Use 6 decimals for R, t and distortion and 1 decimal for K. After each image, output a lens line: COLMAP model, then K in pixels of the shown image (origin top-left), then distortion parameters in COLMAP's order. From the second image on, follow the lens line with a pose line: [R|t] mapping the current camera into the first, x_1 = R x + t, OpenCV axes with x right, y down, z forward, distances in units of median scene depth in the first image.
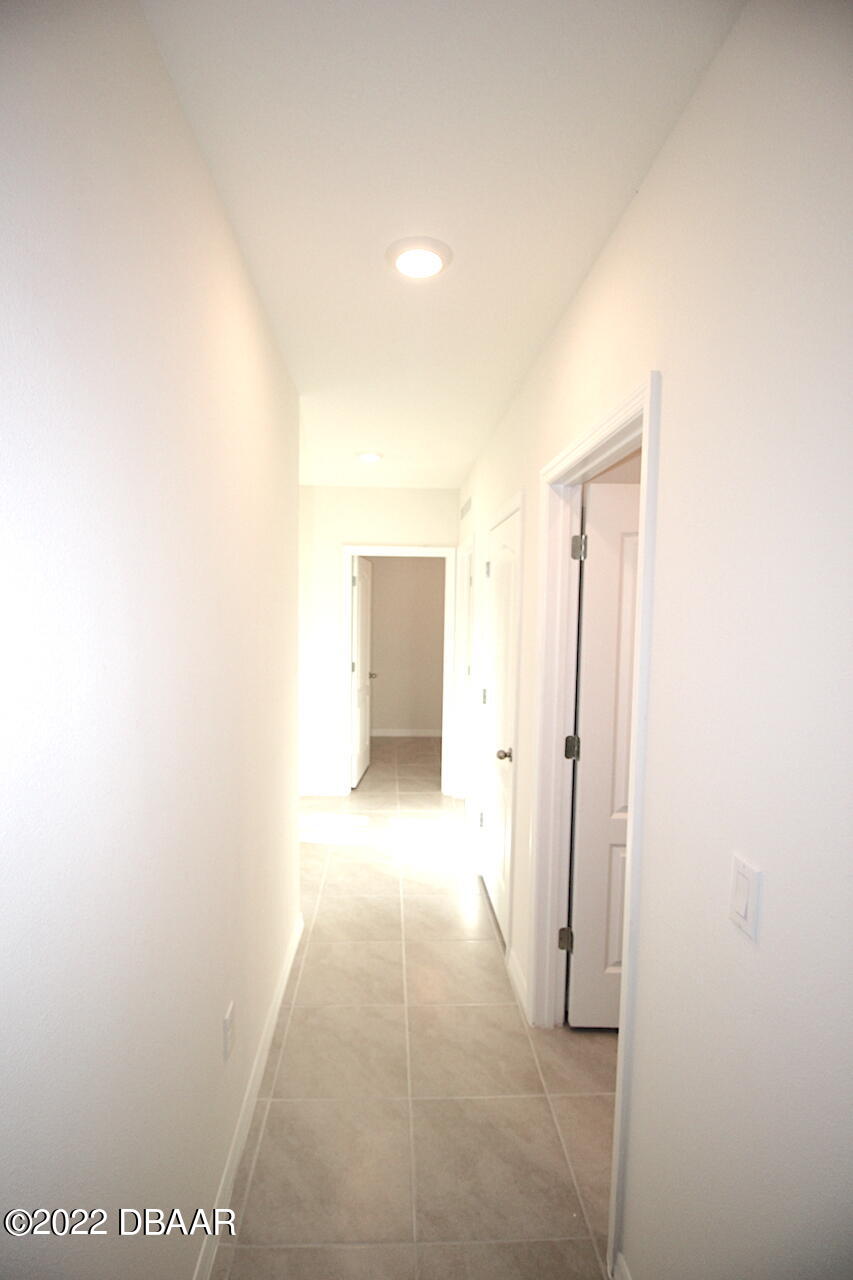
lens RADIAL K [[591.0, 0, 420.2], [0, 591.0, 637.1], [0, 0, 1]] dist [-0.000321, -0.011274]
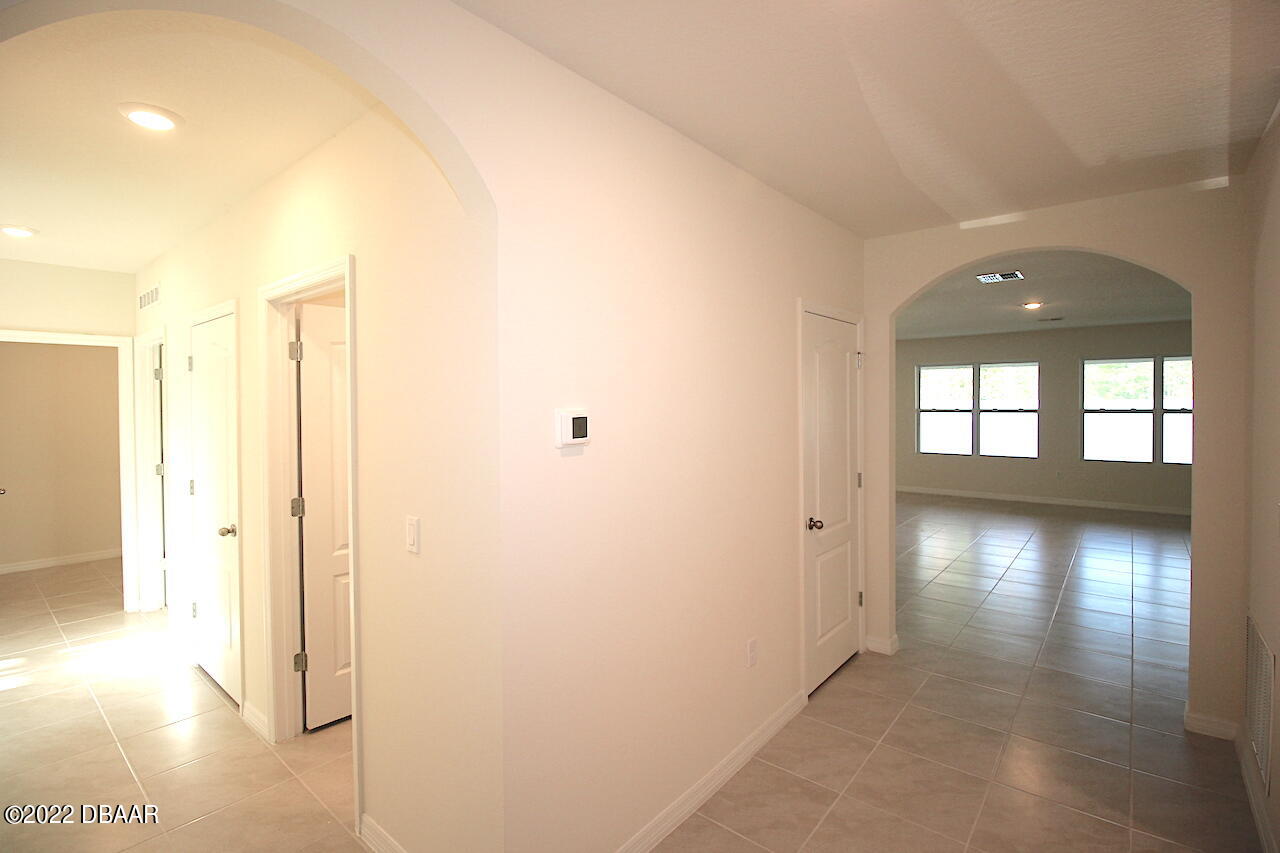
lens RADIAL K [[591.0, 0, 637.3], [0, 591.0, 410.8], [0, 0, 1]] dist [-0.000321, -0.011274]
pose [[0.681158, -0.035887, 0.731256, -0.166615], [0.058510, 0.998272, -0.005511, 0.029636], [-0.729795, 0.046540, 0.682080, -0.409968]]
